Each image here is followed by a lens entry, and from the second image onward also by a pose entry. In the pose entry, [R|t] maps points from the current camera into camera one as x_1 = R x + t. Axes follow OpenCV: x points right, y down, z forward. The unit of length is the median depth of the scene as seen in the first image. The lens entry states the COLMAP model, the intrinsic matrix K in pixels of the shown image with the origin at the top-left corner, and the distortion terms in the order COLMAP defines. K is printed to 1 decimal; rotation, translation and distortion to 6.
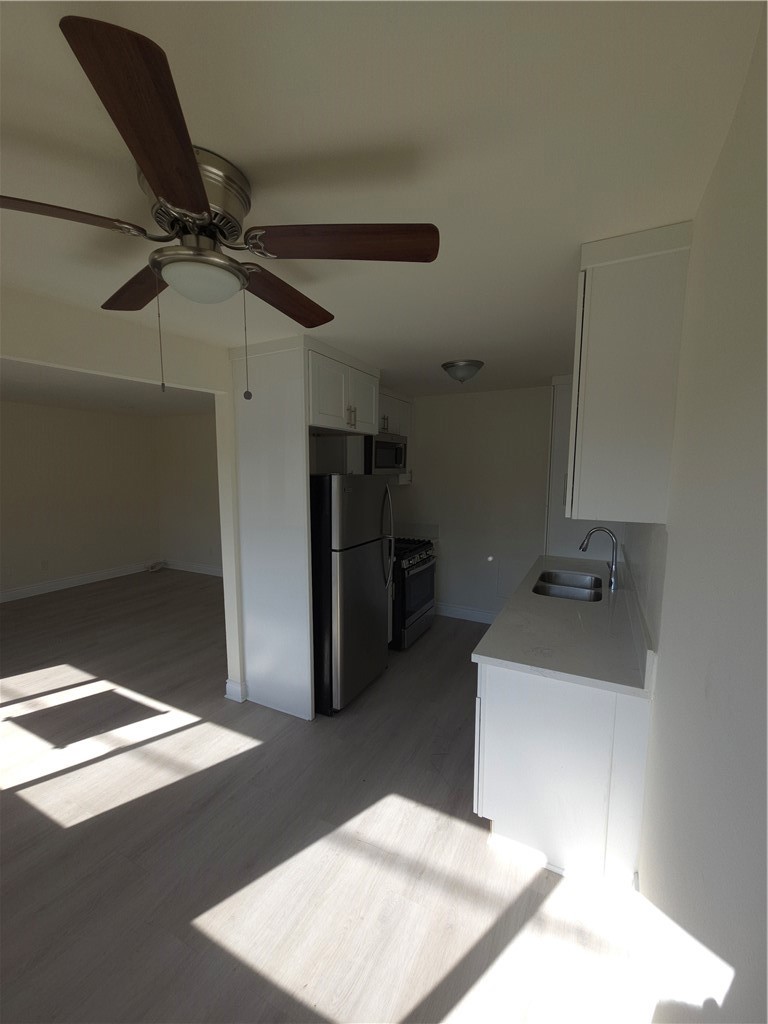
lens RADIAL K [[410.2, 0, 384.0], [0, 410.2, 512.0], [0, 0, 1]] dist [-0.000289, 0.000004]
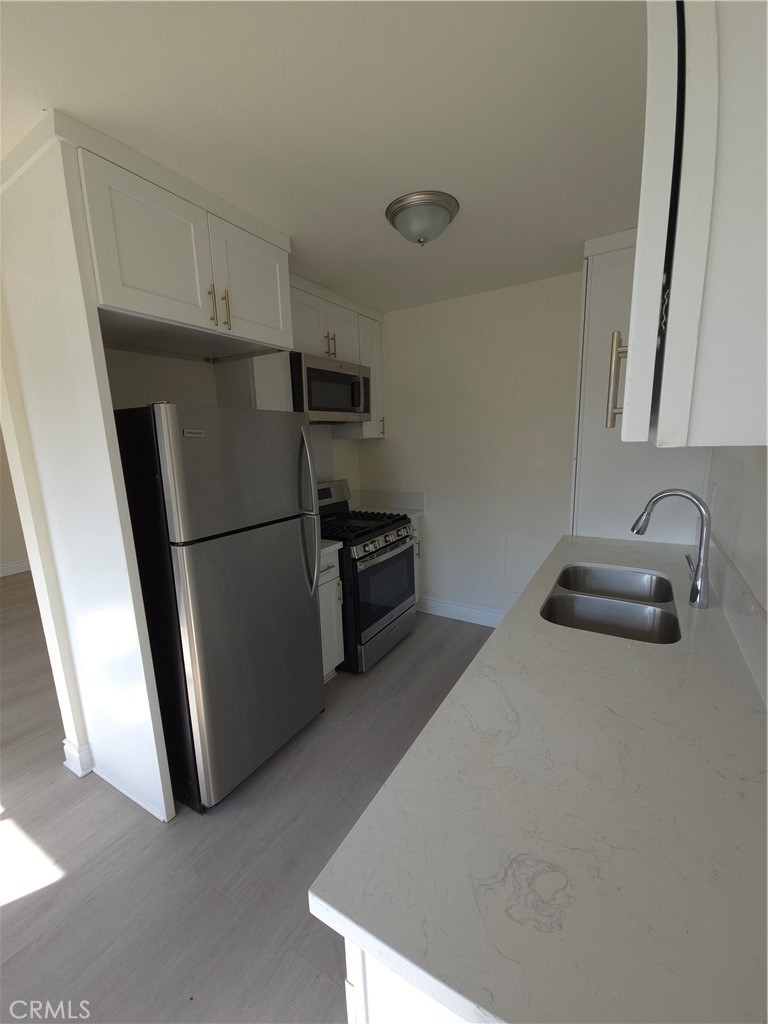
lens RADIAL K [[410.2, 0, 384.0], [0, 410.2, 512.0], [0, 0, 1]] dist [-0.000289, 0.000004]
pose [[0.997305, -0.022755, -0.069745, 0.144838], [0.027948, 0.996836, 0.074408, 0.012483], [0.067831, -0.076157, 0.994786, 0.340509]]
